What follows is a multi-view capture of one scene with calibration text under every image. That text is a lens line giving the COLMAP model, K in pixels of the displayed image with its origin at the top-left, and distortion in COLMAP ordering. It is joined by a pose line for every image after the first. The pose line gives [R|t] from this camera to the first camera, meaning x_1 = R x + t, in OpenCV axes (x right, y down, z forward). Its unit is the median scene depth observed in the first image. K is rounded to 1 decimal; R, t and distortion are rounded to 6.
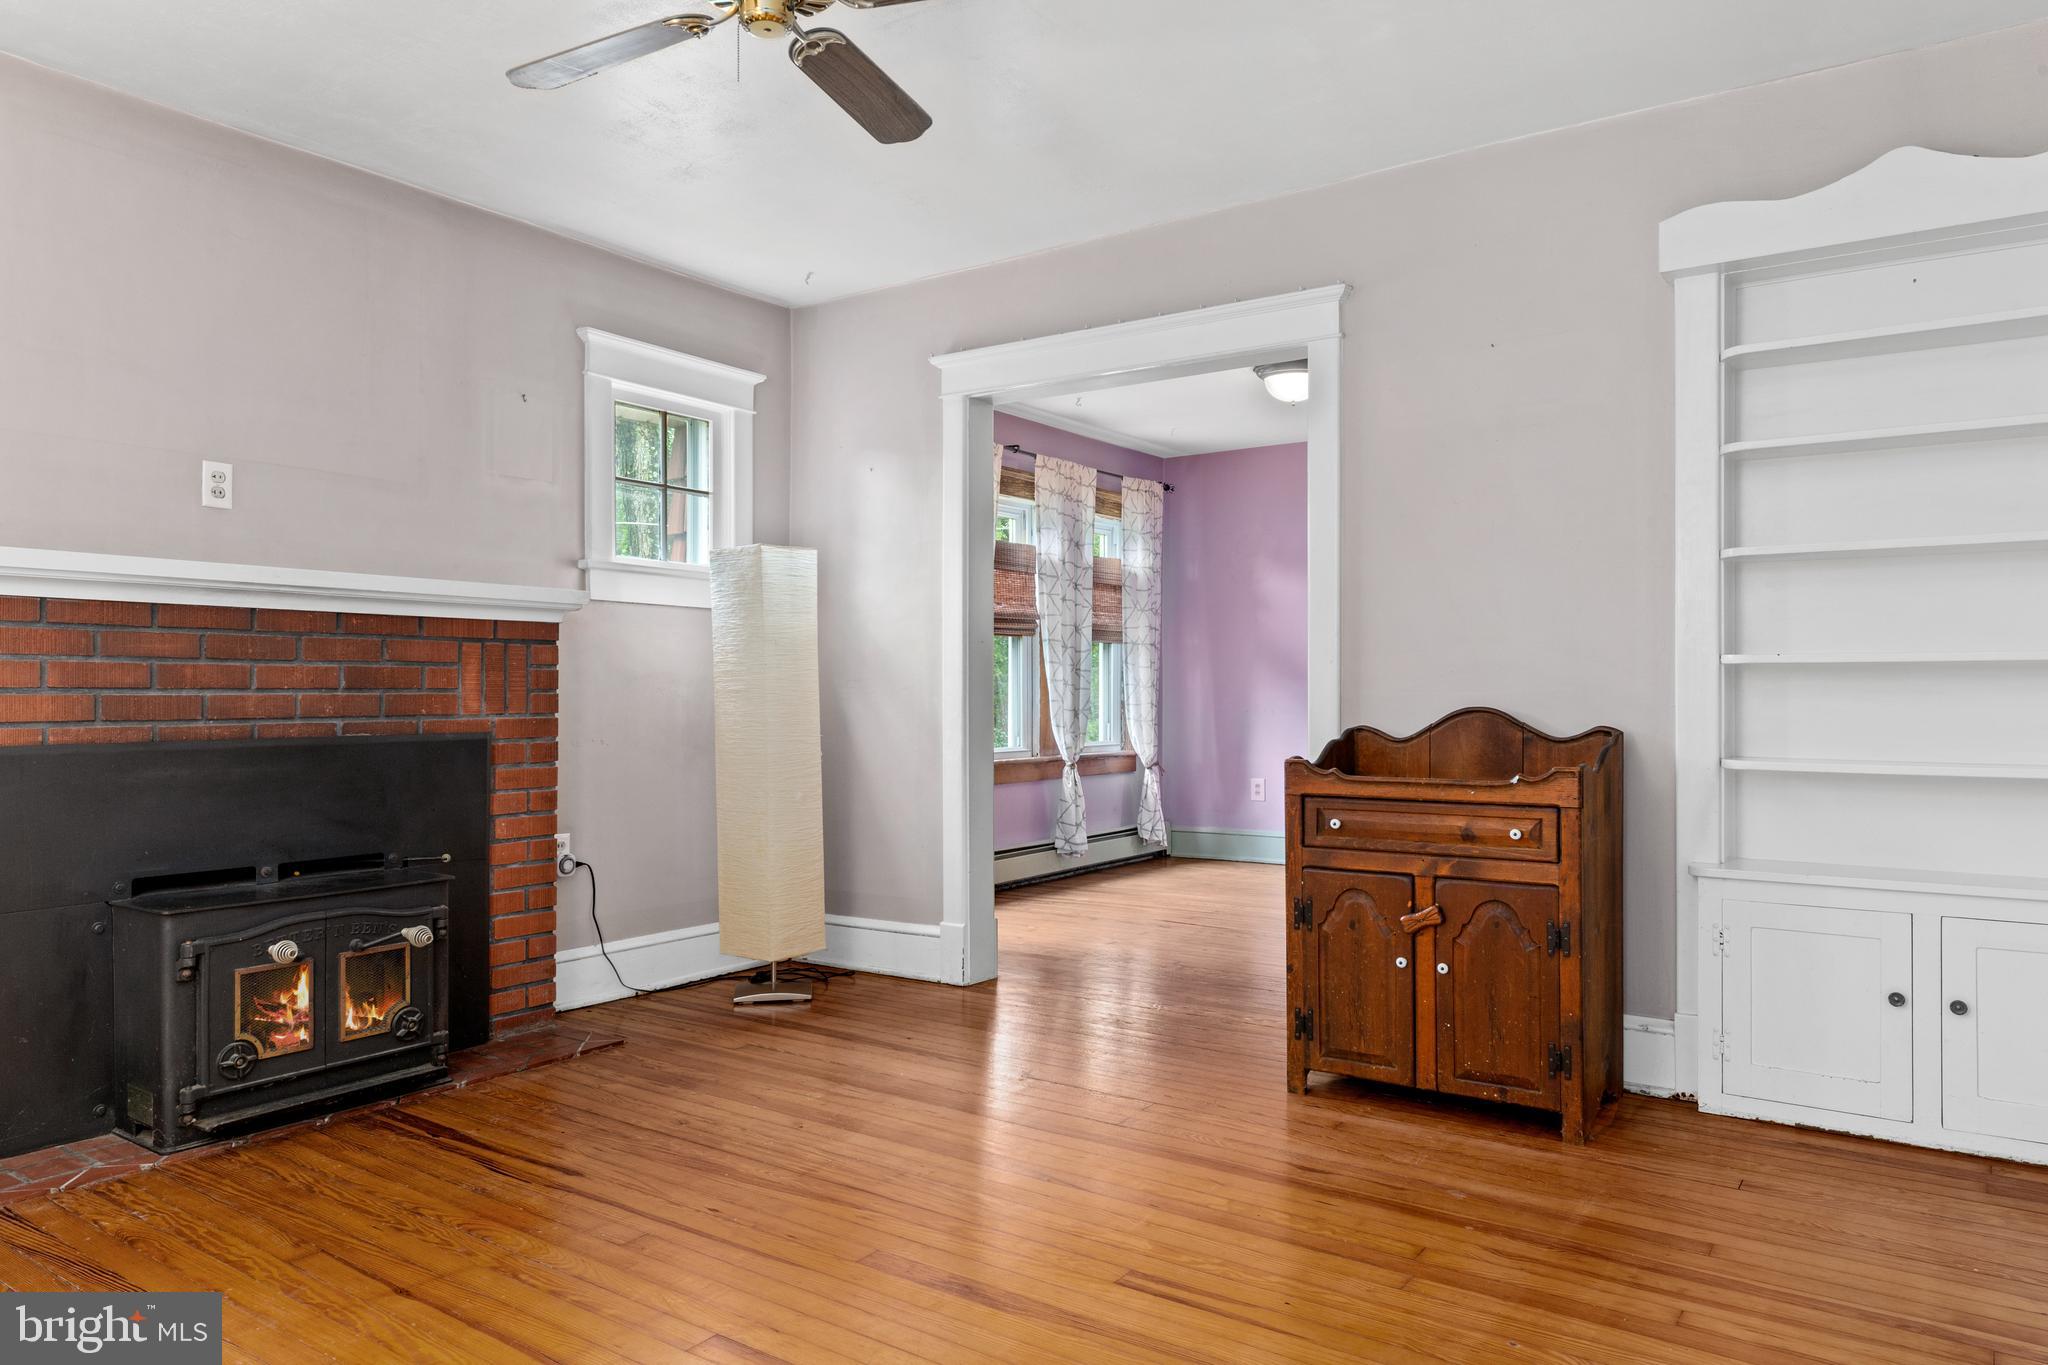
lens RADIAL K [[1343.3, 0, 1034.8], [0, 1343.3, 695.0], [0, 0, 1]] dist [0.011528, -0.017286]
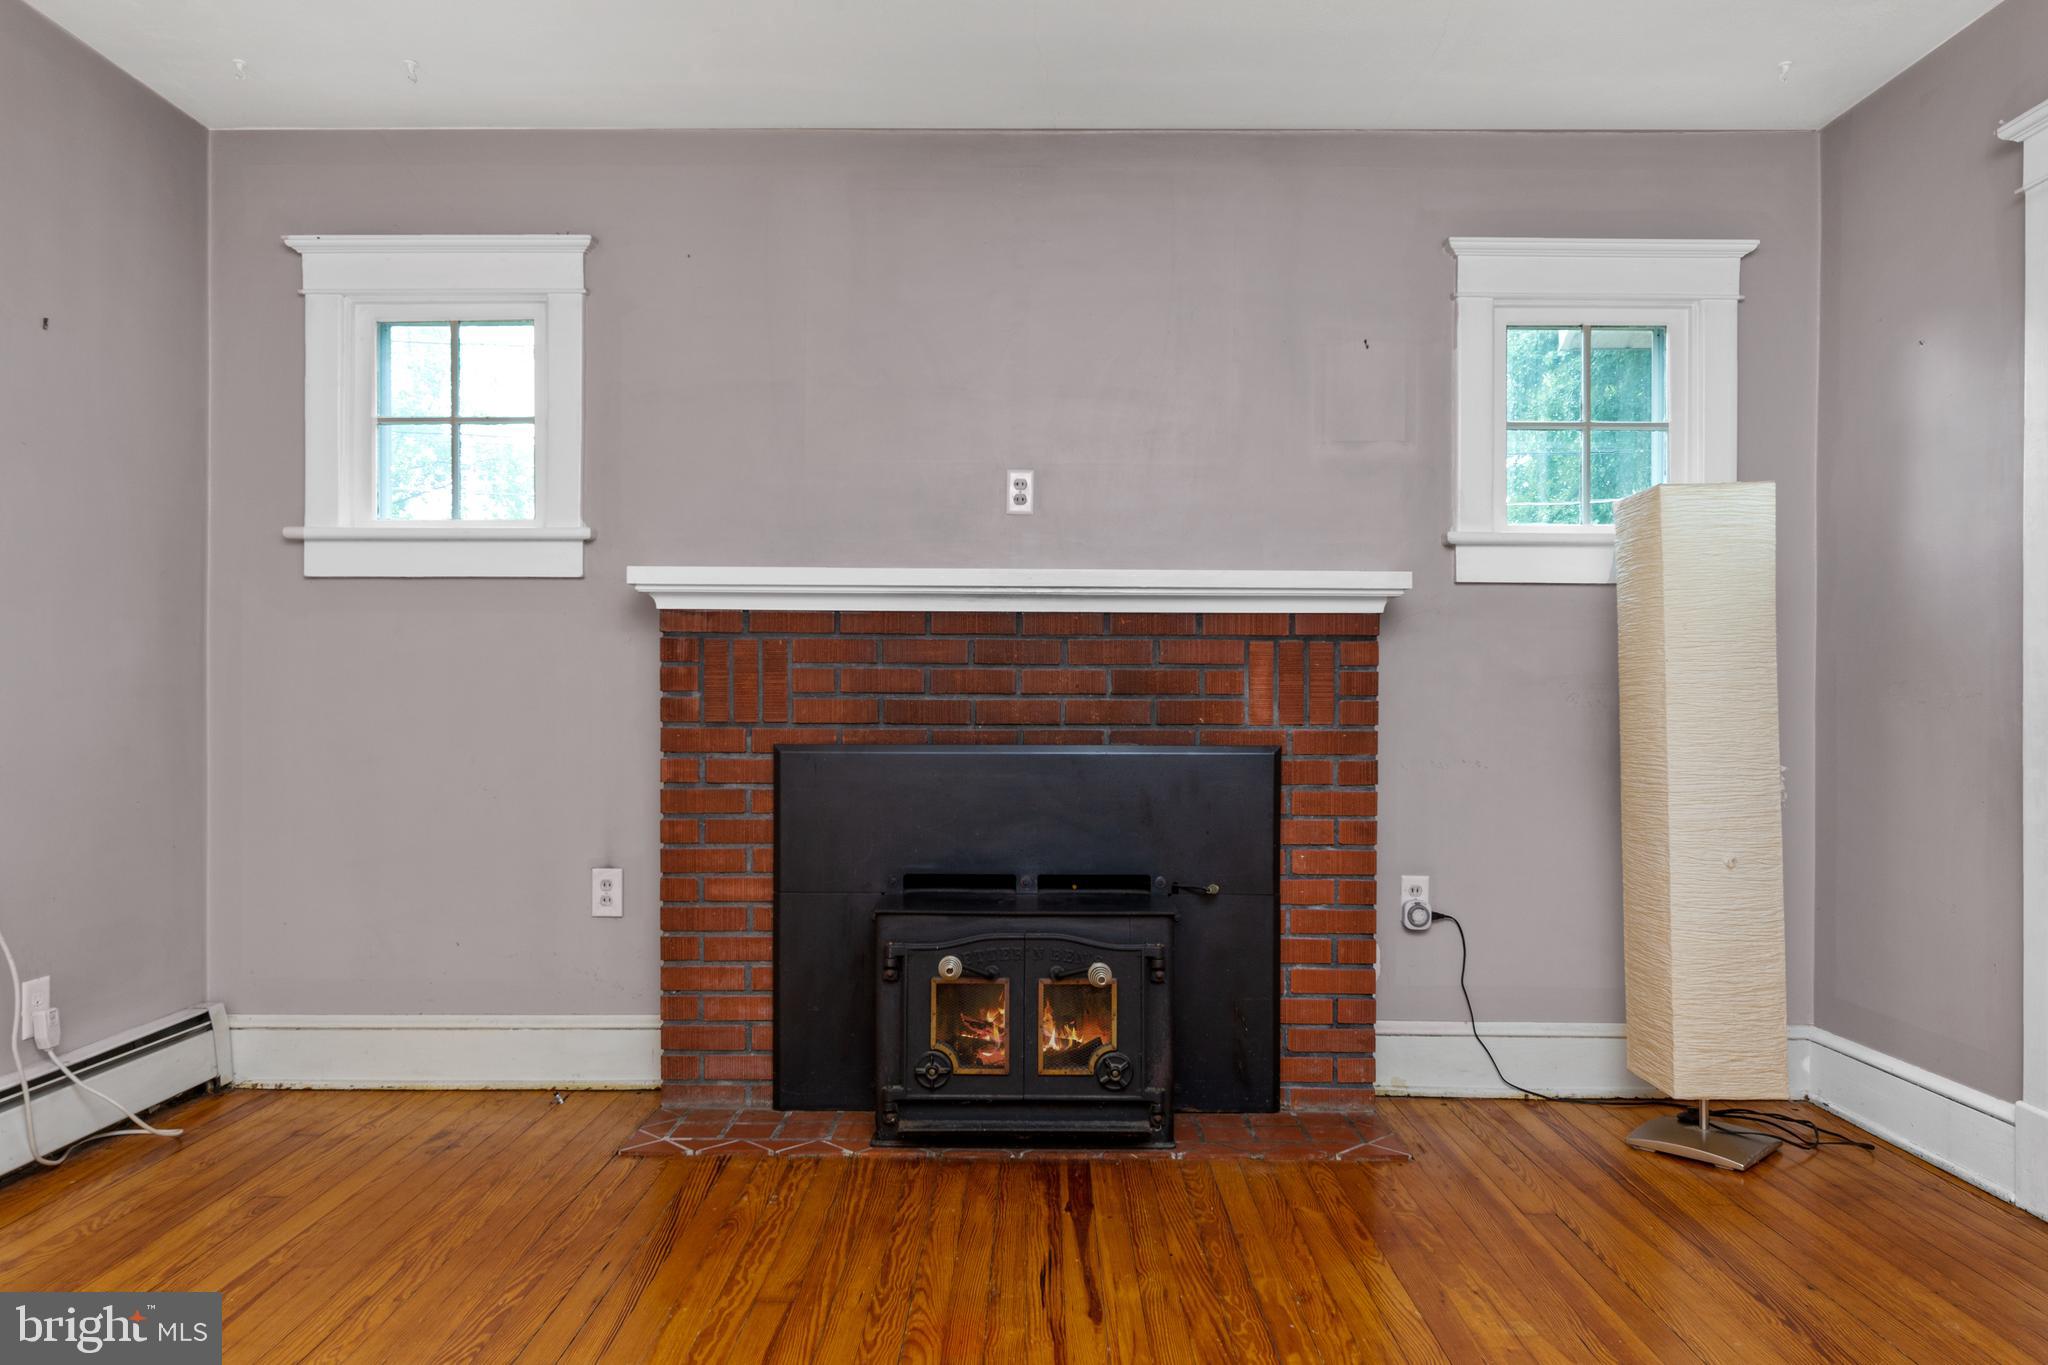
lens RADIAL K [[1343.3, 0, 1034.8], [0, 1343.3, 695.0], [0, 0, 1]] dist [0.011528, -0.017286]
pose [[0.562881, -0.001900, -0.826536, 0.232628], [-0.007340, 0.999946, -0.007297, 0.003197], [0.826505, 0.010174, 0.562837, 0.443377]]
